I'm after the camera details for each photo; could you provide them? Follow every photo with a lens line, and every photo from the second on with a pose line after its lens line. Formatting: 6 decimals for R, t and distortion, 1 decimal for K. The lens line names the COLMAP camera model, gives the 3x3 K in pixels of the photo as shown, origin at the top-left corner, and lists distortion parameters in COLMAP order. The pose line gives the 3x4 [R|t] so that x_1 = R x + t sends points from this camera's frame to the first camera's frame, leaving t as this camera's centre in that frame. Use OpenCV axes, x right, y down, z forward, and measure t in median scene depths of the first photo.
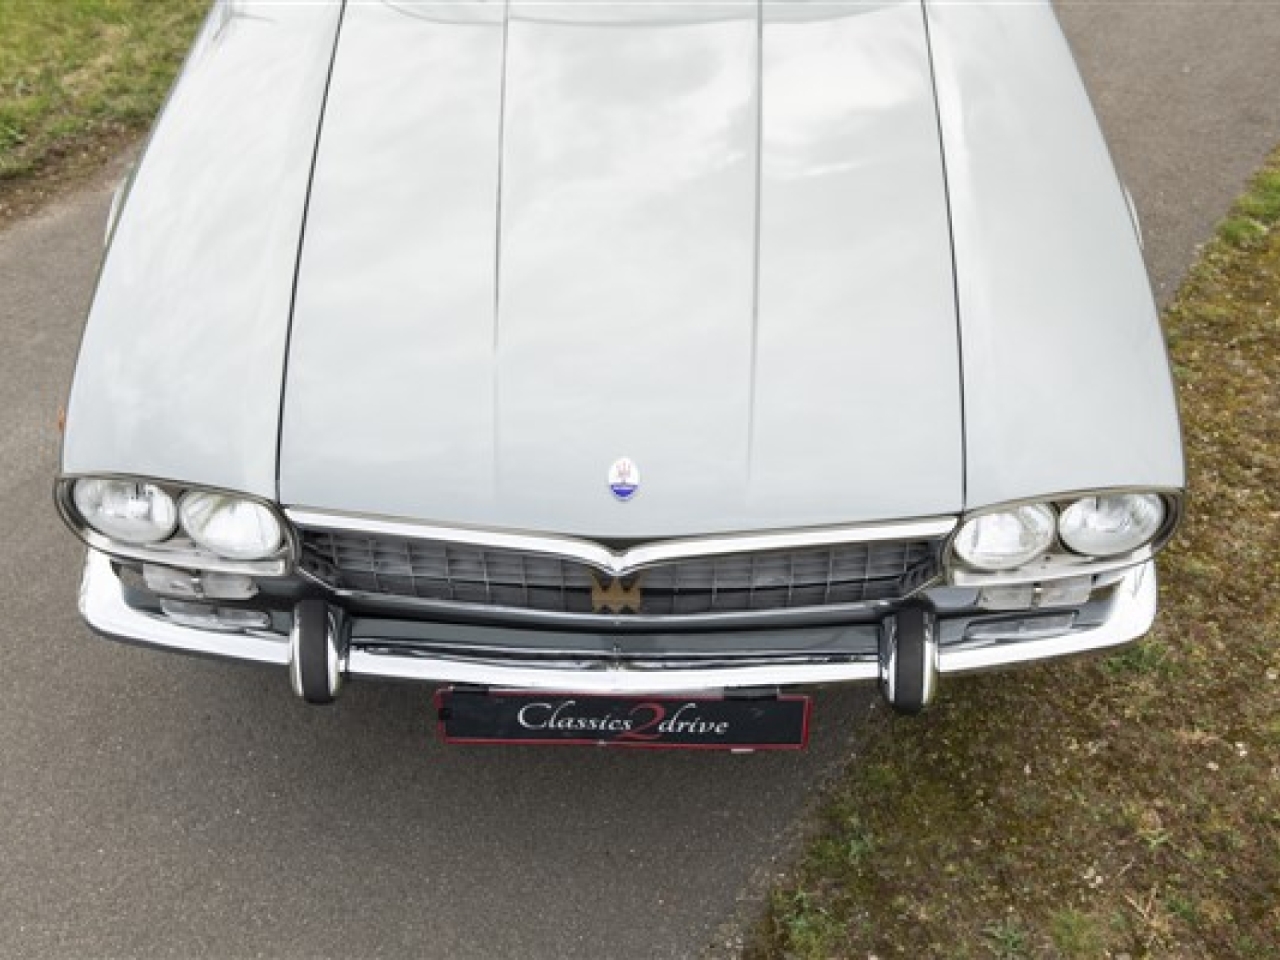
lens RADIAL K [[1477.6, 0, 640.0], [0, 1477.6, 480.0], [0, 0, 1]] dist [0.022109, 0.056828]
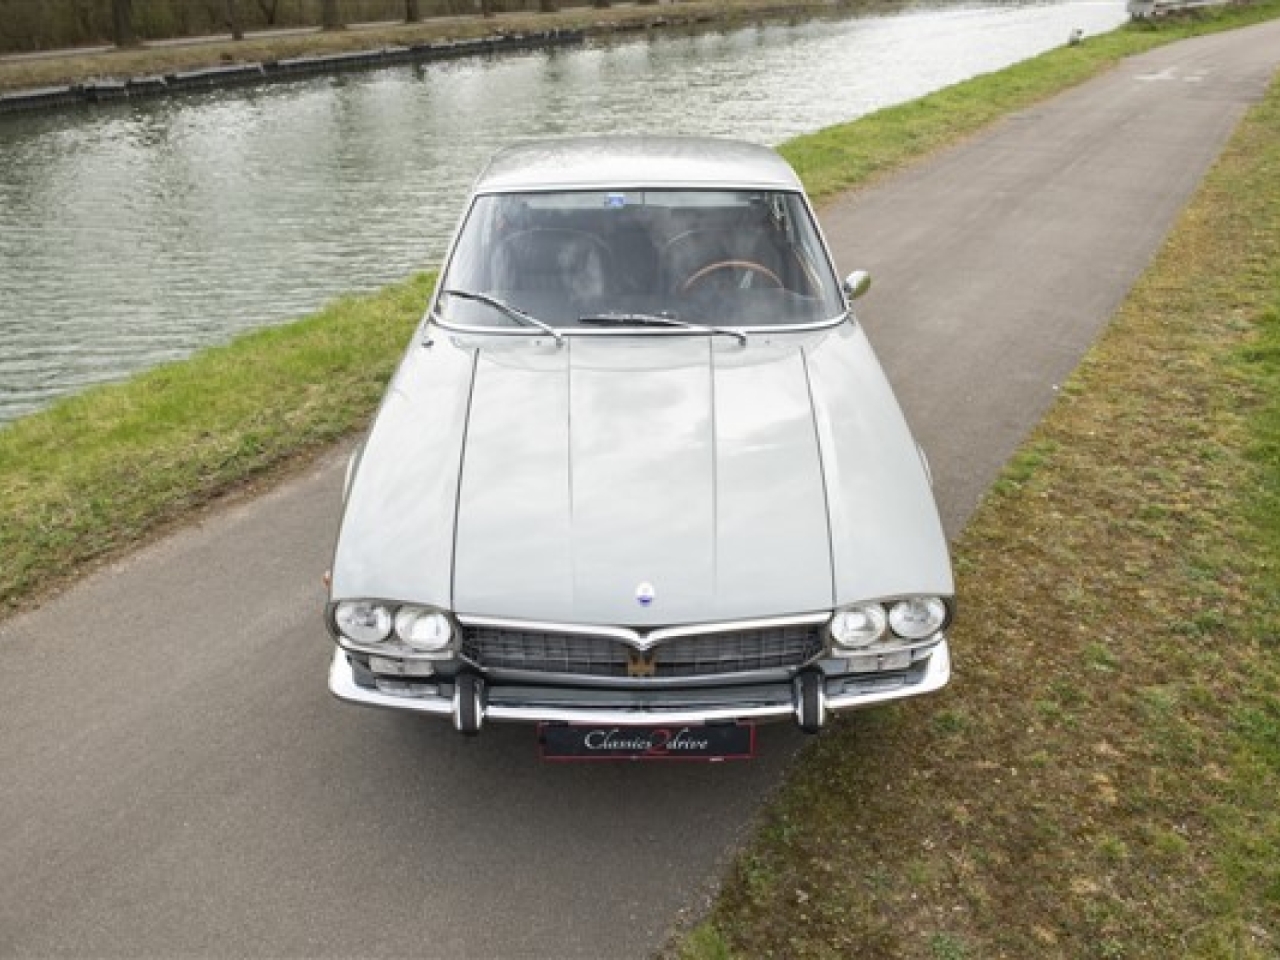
lens RADIAL K [[1068.5, 0, 655.4], [0, 1068.5, 474.2], [0, 0, 1]] dist [-0.039026, -0.011214]
pose [[0.999558, -0.017508, 0.024026, -0.022016], [0.022459, 0.974232, -0.224427, 0.119368], [-0.019478, 0.224867, 0.974195, -0.238783]]
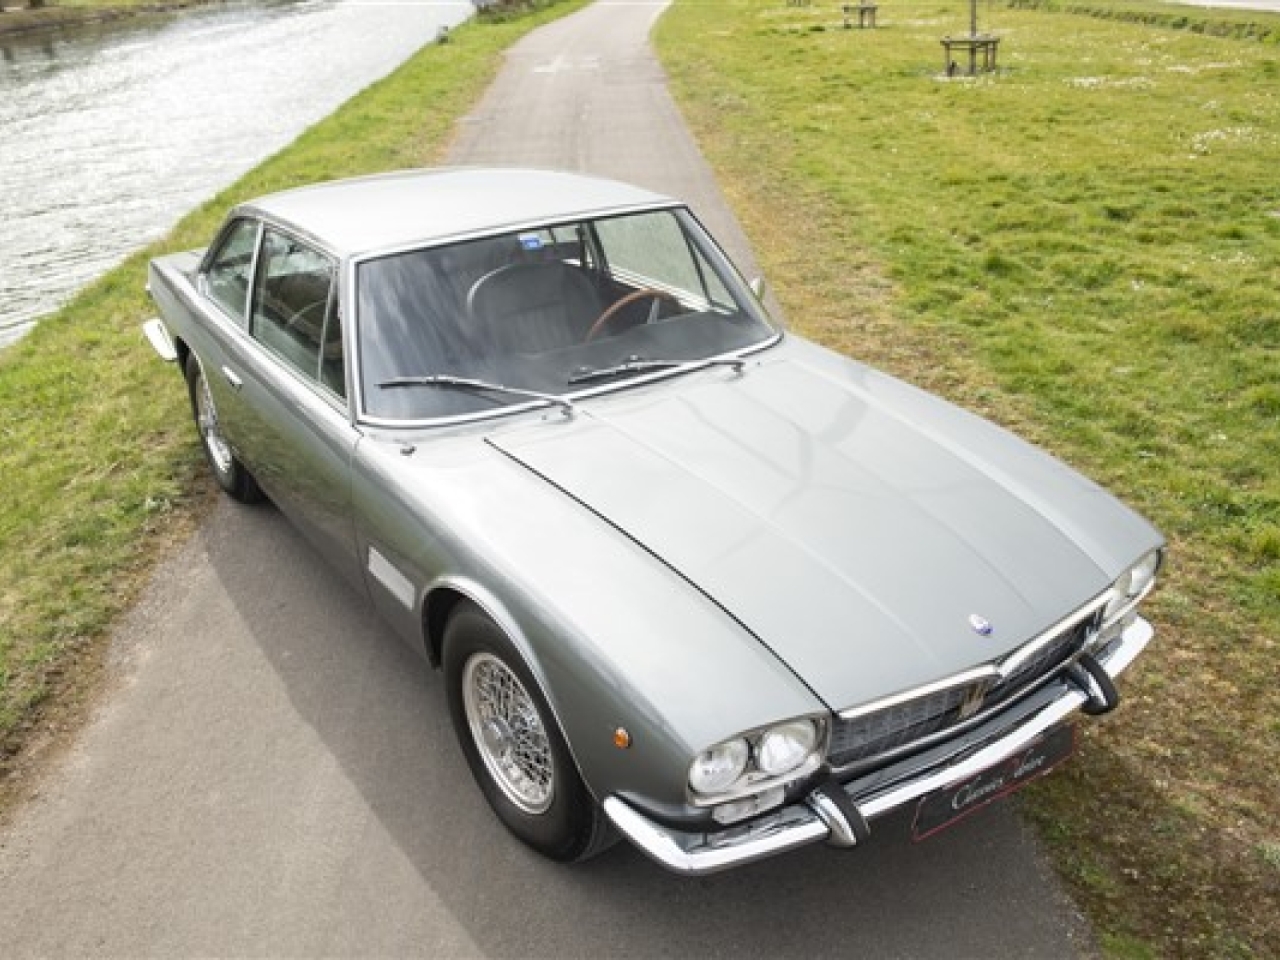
lens RADIAL K [[1200.0, 0, 640.0], [0, 1200.0, 480.0], [0, 0, 1]] dist [-0.011202, -0.012824]
pose [[0.818797, -0.254415, 0.514631, -0.798350], [0.381475, 0.911024, -0.156563, -0.068572], [-0.429010, 0.324512, 0.842996, -0.032452]]
